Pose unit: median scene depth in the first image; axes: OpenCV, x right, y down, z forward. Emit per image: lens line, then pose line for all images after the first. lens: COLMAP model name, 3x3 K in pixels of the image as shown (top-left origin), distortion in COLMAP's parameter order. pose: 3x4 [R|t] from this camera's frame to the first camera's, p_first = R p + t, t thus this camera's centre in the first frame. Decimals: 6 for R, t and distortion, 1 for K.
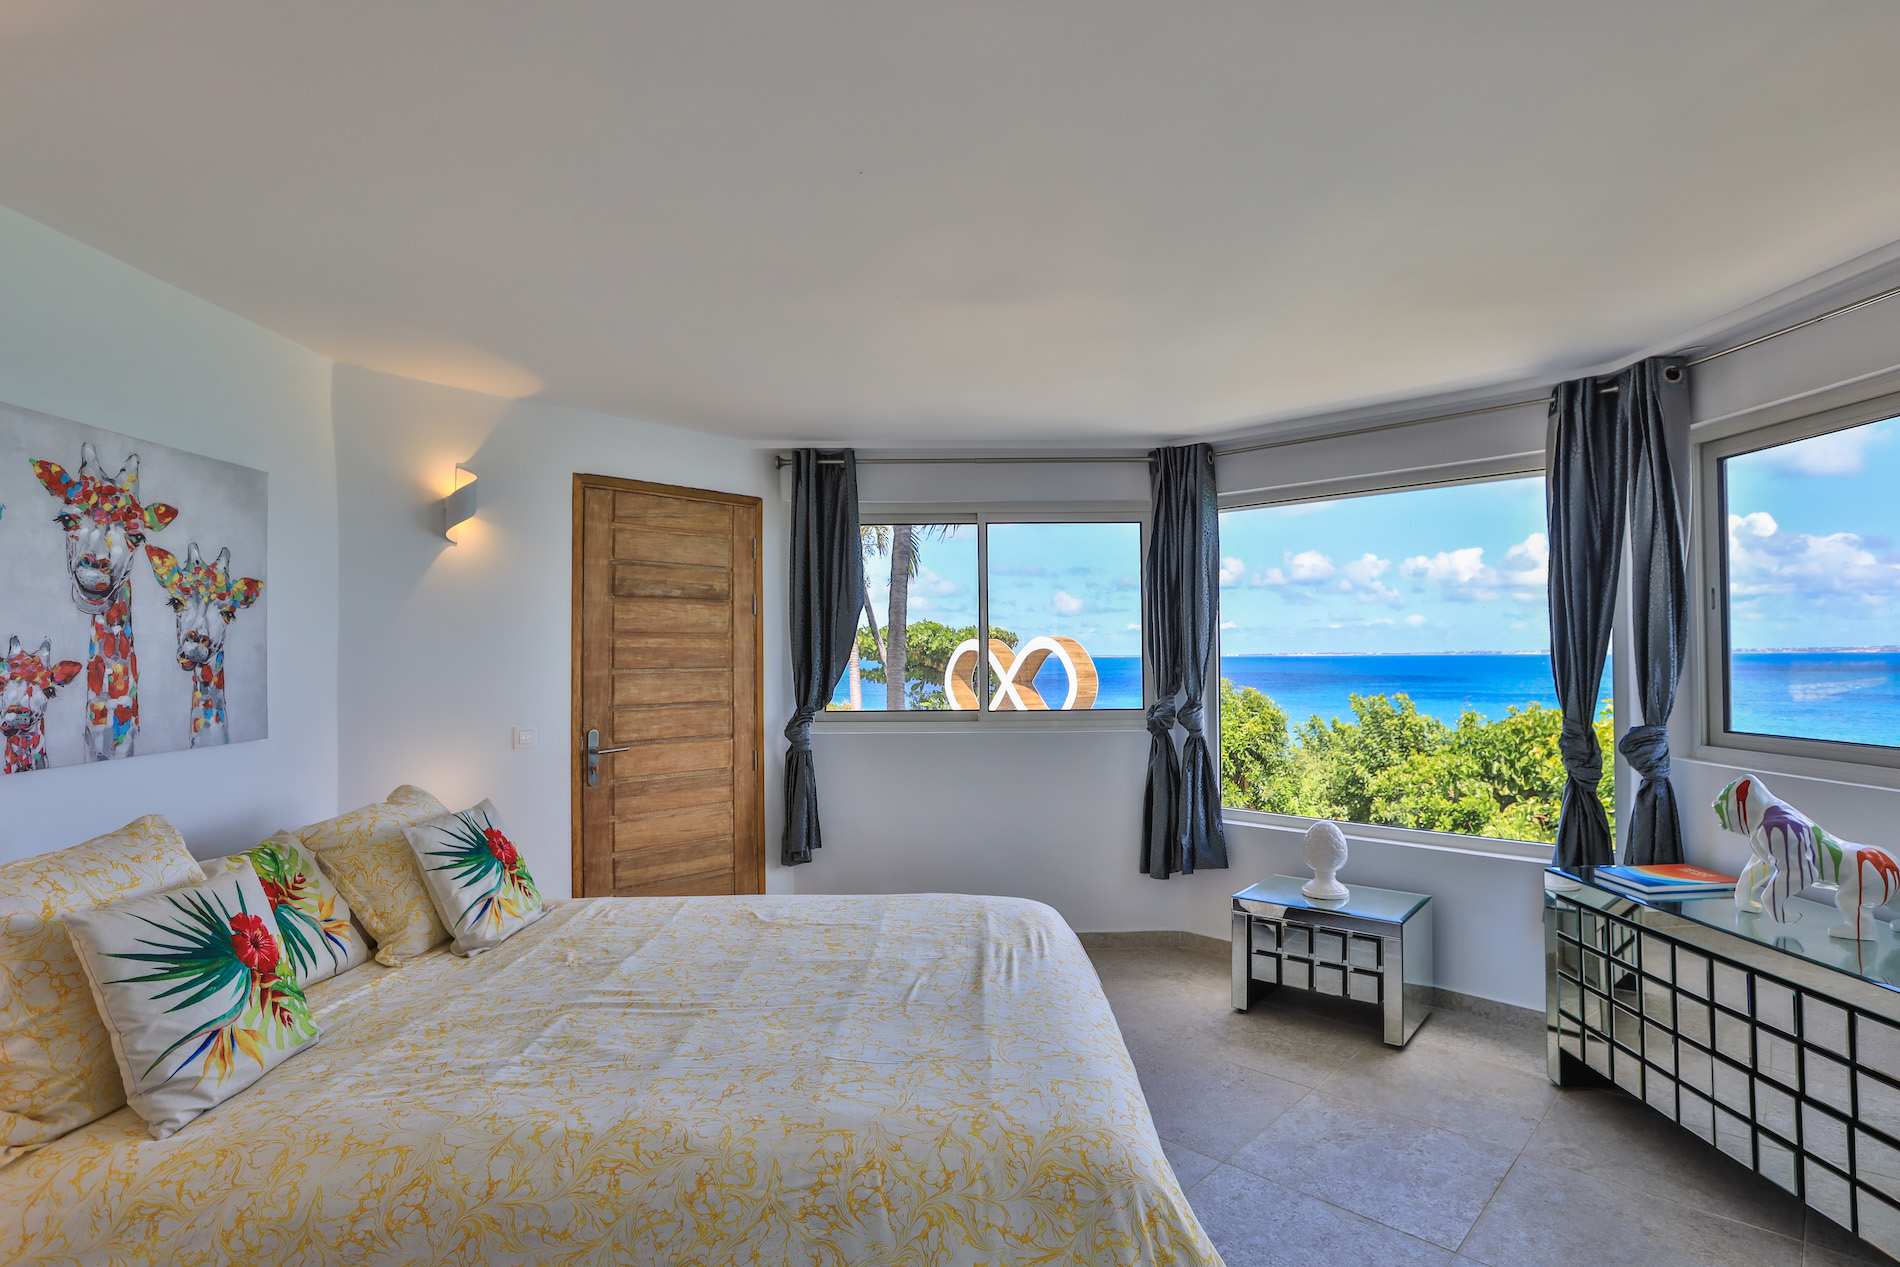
lens RADIAL K [[899.1, 0, 950.1], [0, 899.1, 634.7], [0, 0, 1]] dist [-0.011797, -0.000138]
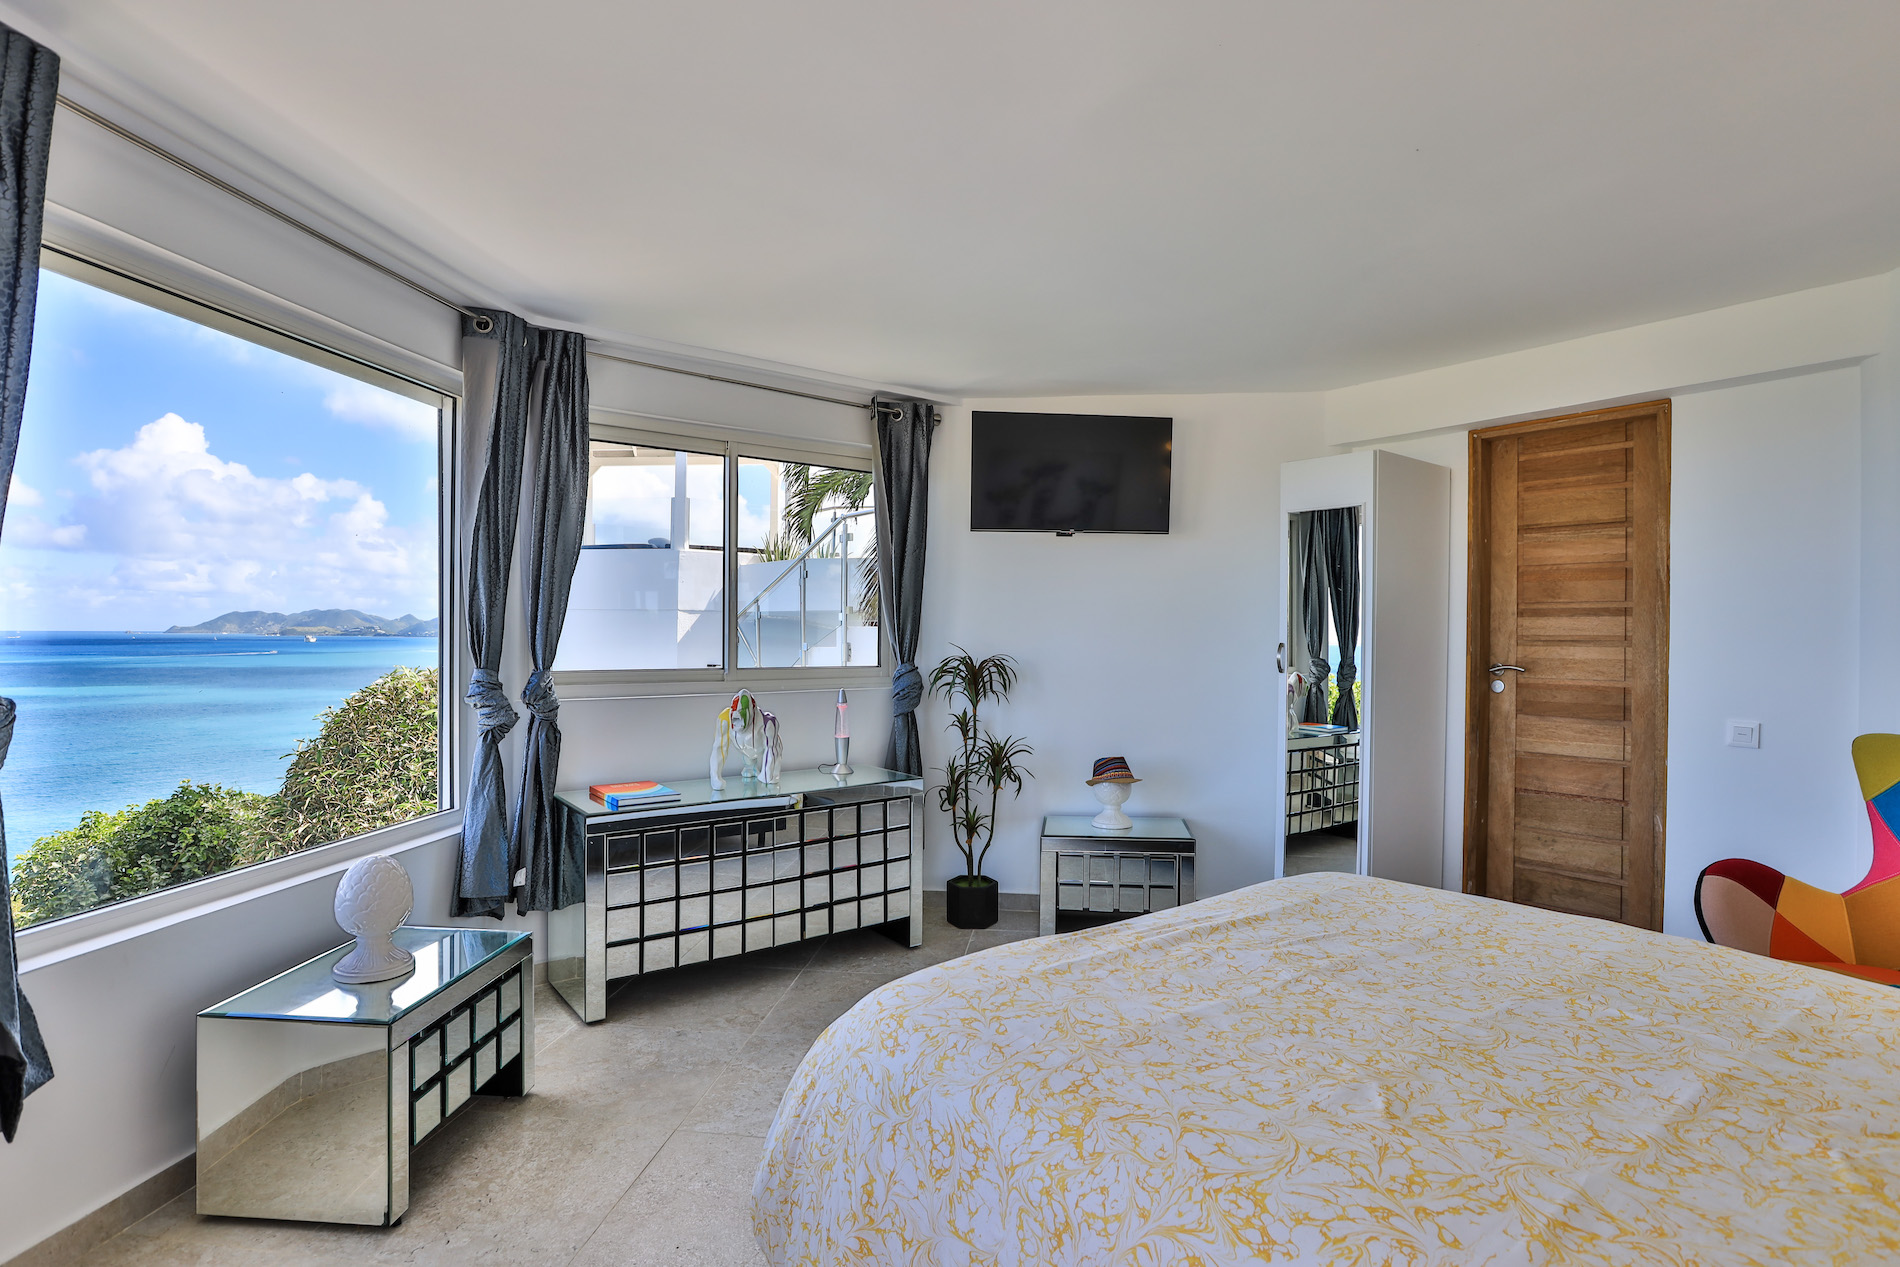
lens RADIAL K [[899.1, 0, 949.7], [0, 899.1, 630.8], [0, 0, 1]] dist [-0.011797, -0.000138]
pose [[-0.579375, 0.008929, 0.815013, -0.520144], [-0.024976, 0.999276, -0.028702, 0.089686], [-0.814679, -0.036985, -0.578732, 1.629640]]
